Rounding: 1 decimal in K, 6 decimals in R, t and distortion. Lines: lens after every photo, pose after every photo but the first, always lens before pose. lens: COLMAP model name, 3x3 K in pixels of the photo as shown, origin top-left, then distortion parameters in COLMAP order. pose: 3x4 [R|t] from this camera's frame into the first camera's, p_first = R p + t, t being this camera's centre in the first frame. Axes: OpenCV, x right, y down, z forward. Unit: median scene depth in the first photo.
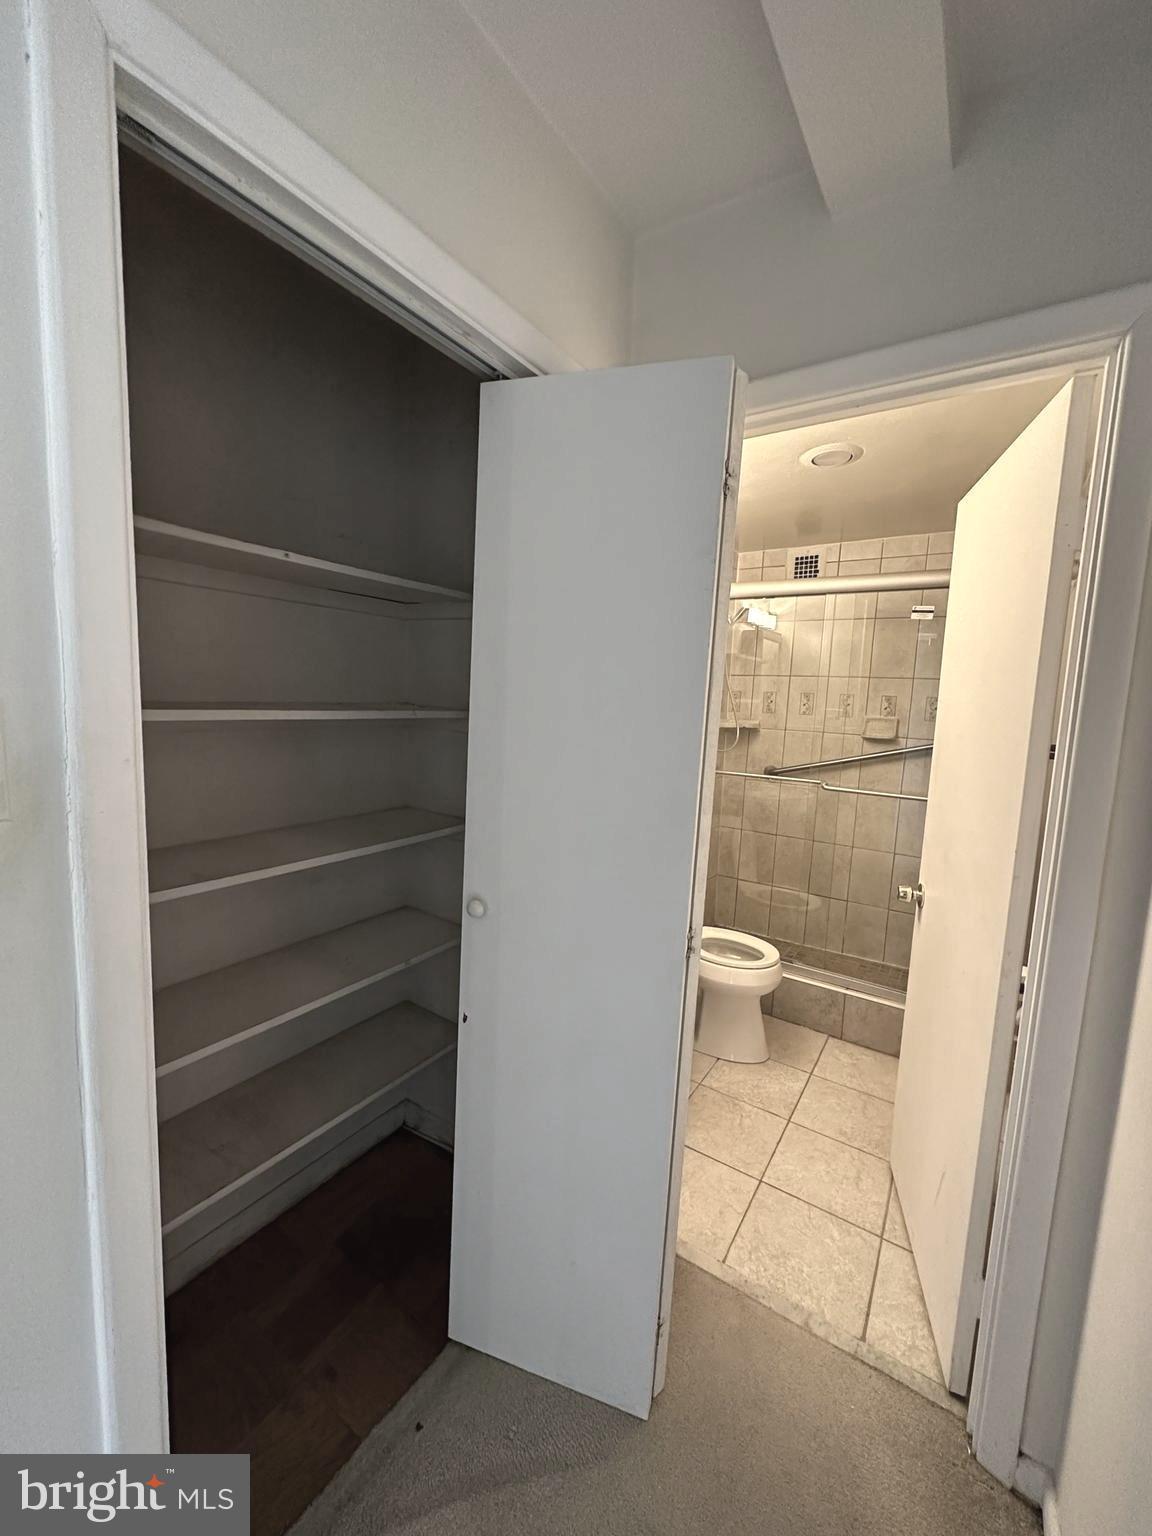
lens RADIAL K [[612.7, 0, 578.0], [0, 612.7, 766.0], [0, 0, 1]] dist [0.000018, 0.000094]
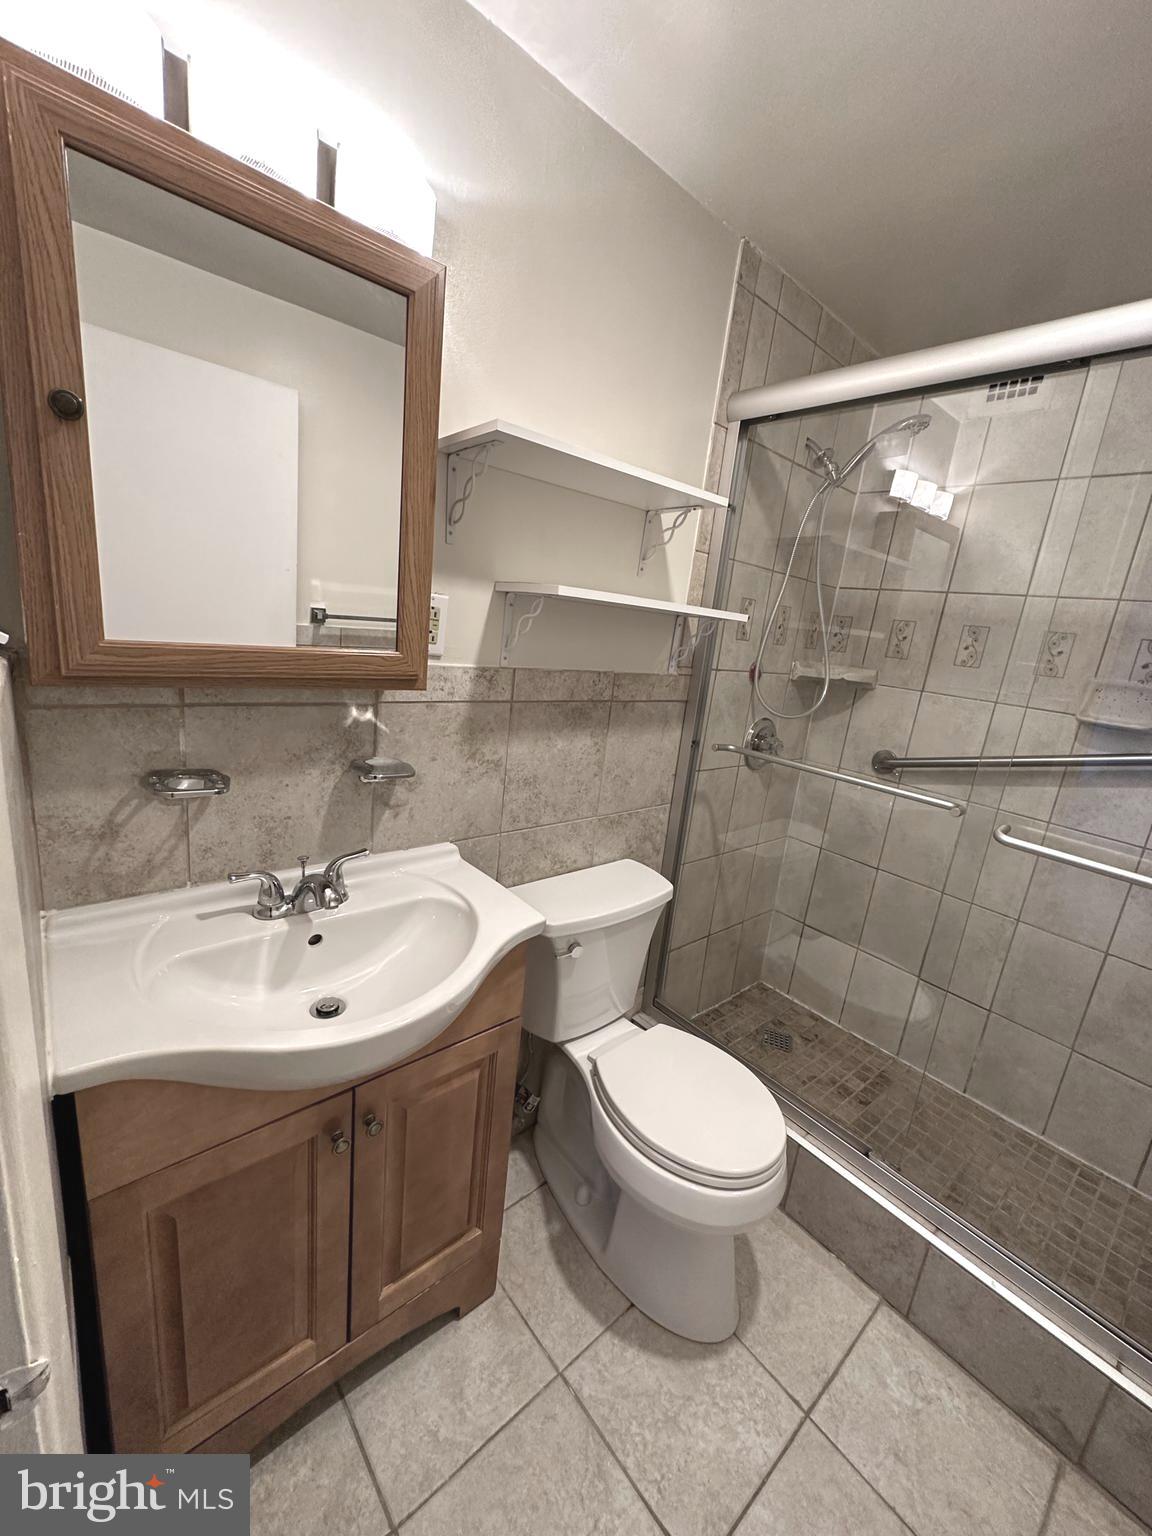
lens RADIAL K [[612.7, 0, 578.0], [0, 612.7, 766.0], [0, 0, 1]] dist [0.000018, 0.000094]
pose [[0.961051, 0.125342, -0.246315, 0.188774], [-0.098629, 0.988104, 0.117996, -0.027367], [0.258175, -0.089107, 0.961980, 0.387133]]
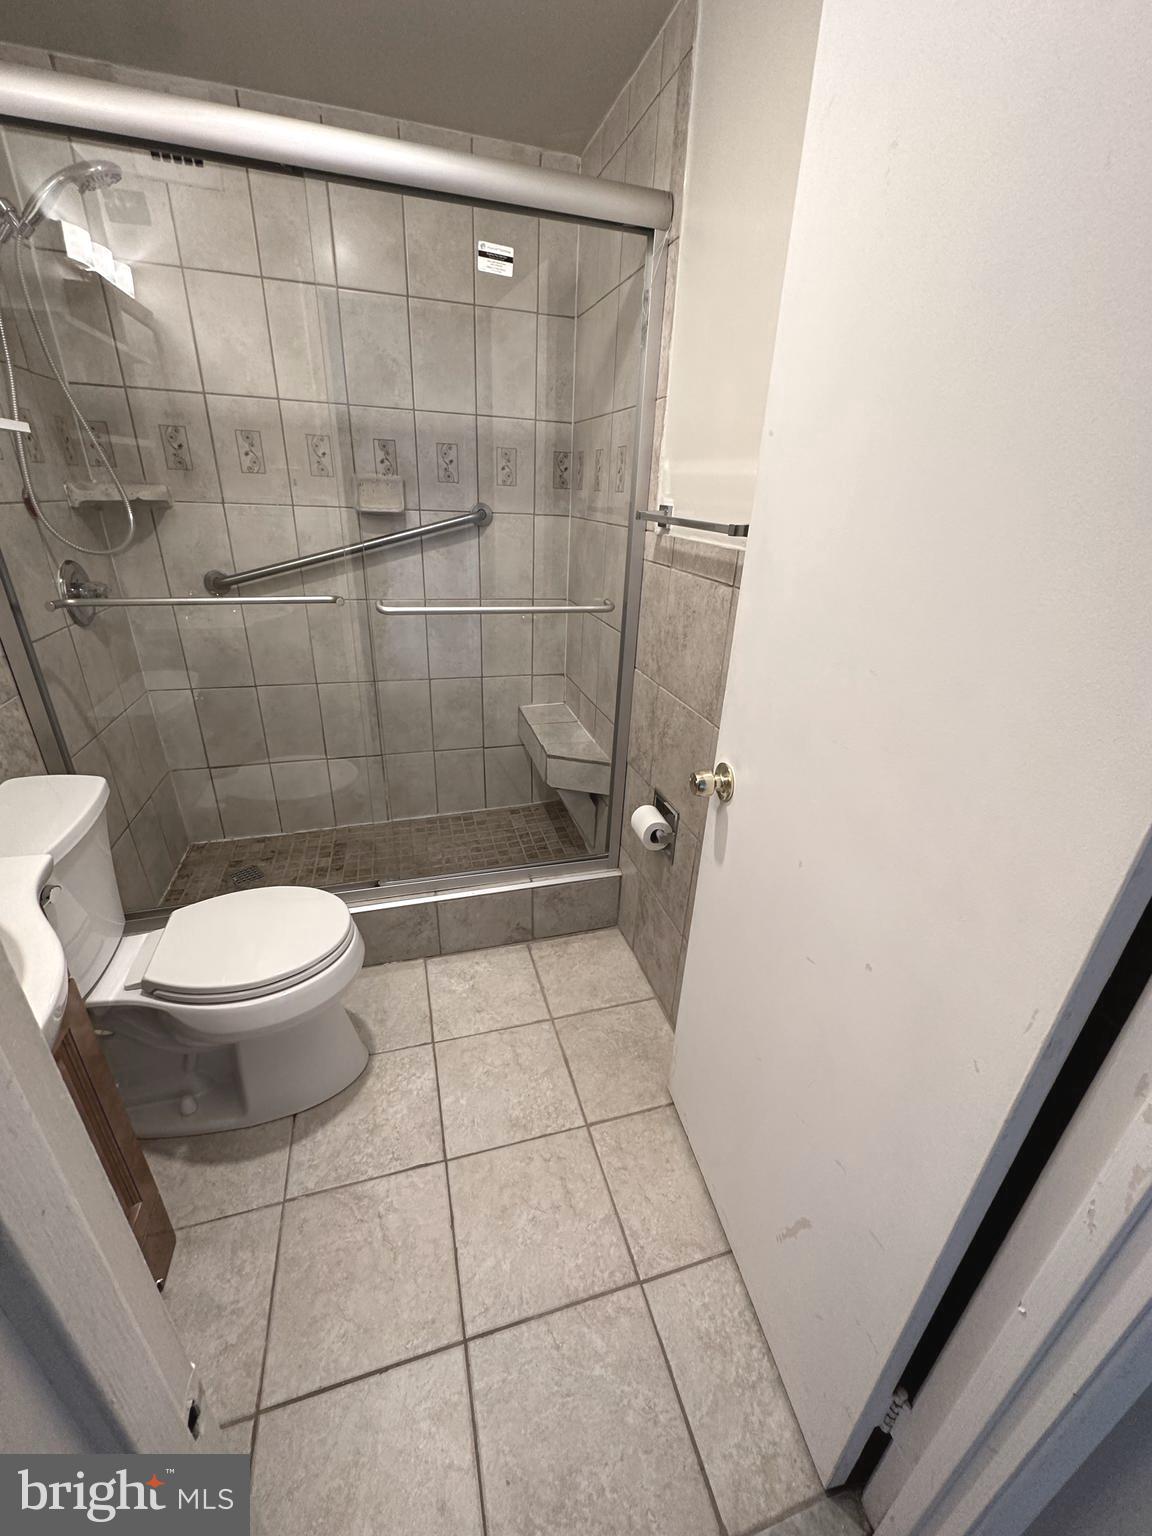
lens RADIAL K [[612.7, 0, 578.0], [0, 612.7, 766.0], [0, 0, 1]] dist [0.000018, 0.000094]
pose [[0.642130, -0.329832, 0.692011, 0.079987], [0.073666, 0.925079, 0.372562, -0.021495], [-0.763048, -0.188256, 0.618318, 0.366166]]
